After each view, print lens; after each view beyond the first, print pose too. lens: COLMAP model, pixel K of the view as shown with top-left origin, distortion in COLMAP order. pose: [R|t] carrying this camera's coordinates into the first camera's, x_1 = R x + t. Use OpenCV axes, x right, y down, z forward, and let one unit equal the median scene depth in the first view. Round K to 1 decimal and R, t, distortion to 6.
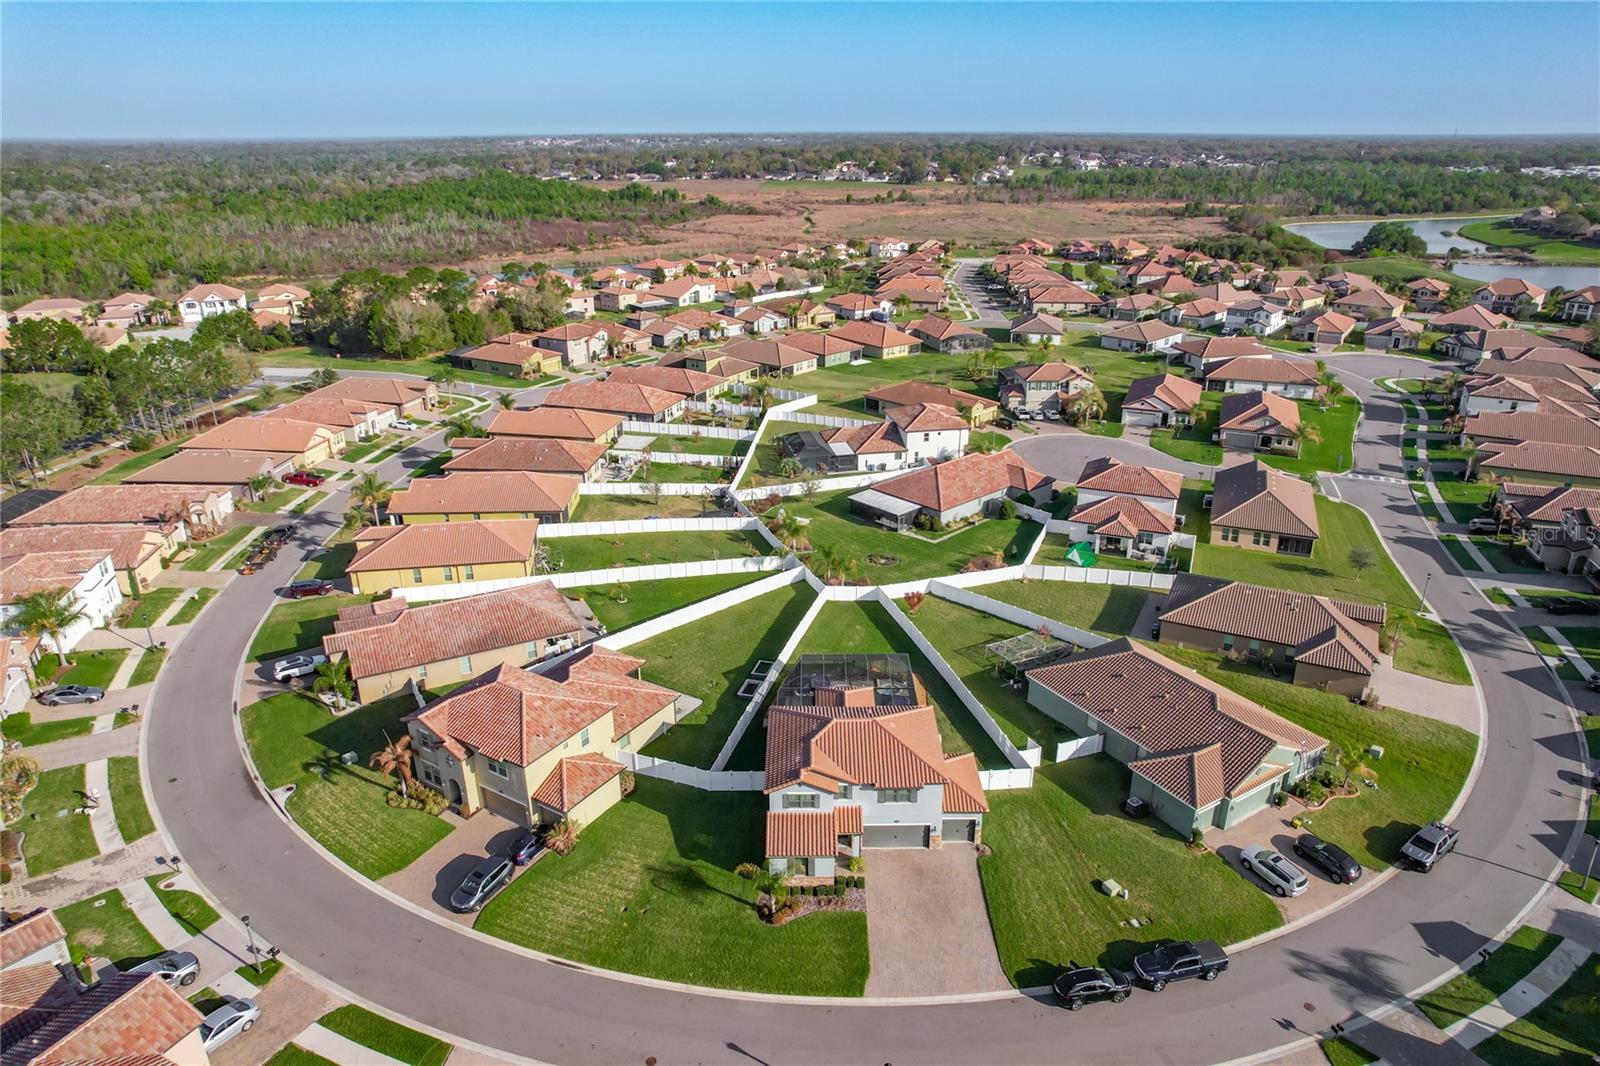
lens RADIAL K [[1019.0, 0, 811.1], [0, 1019.0, 532.8], [0, 0, 1]] dist [-0.079379, 0.073168]
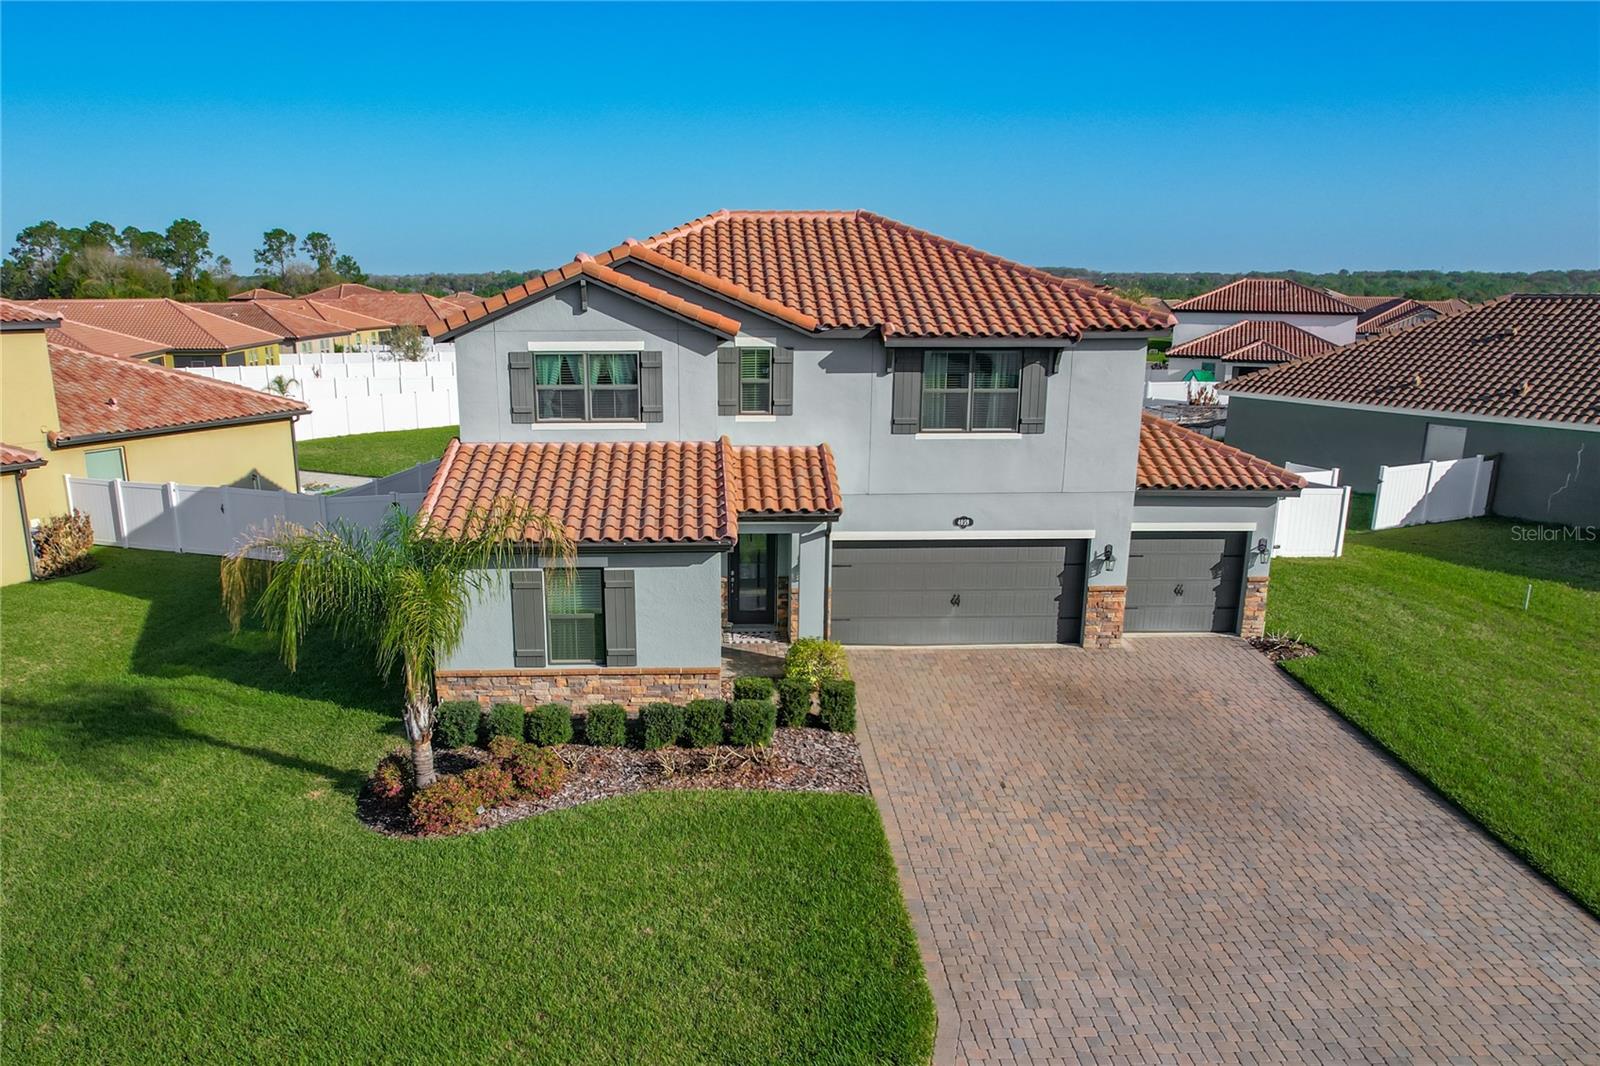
lens RADIAL K [[1212.3, 0, 736.4], [0, 1212.3, 603.6], [0, 0, 1]] dist [-0.055063, -0.002128]
pose [[0.999723, -0.003459, 0.023274, 0.012692], [0.006099, 0.993423, -0.114338, 0.228122], [-0.022726, 0.114448, 0.993169, 0.465068]]
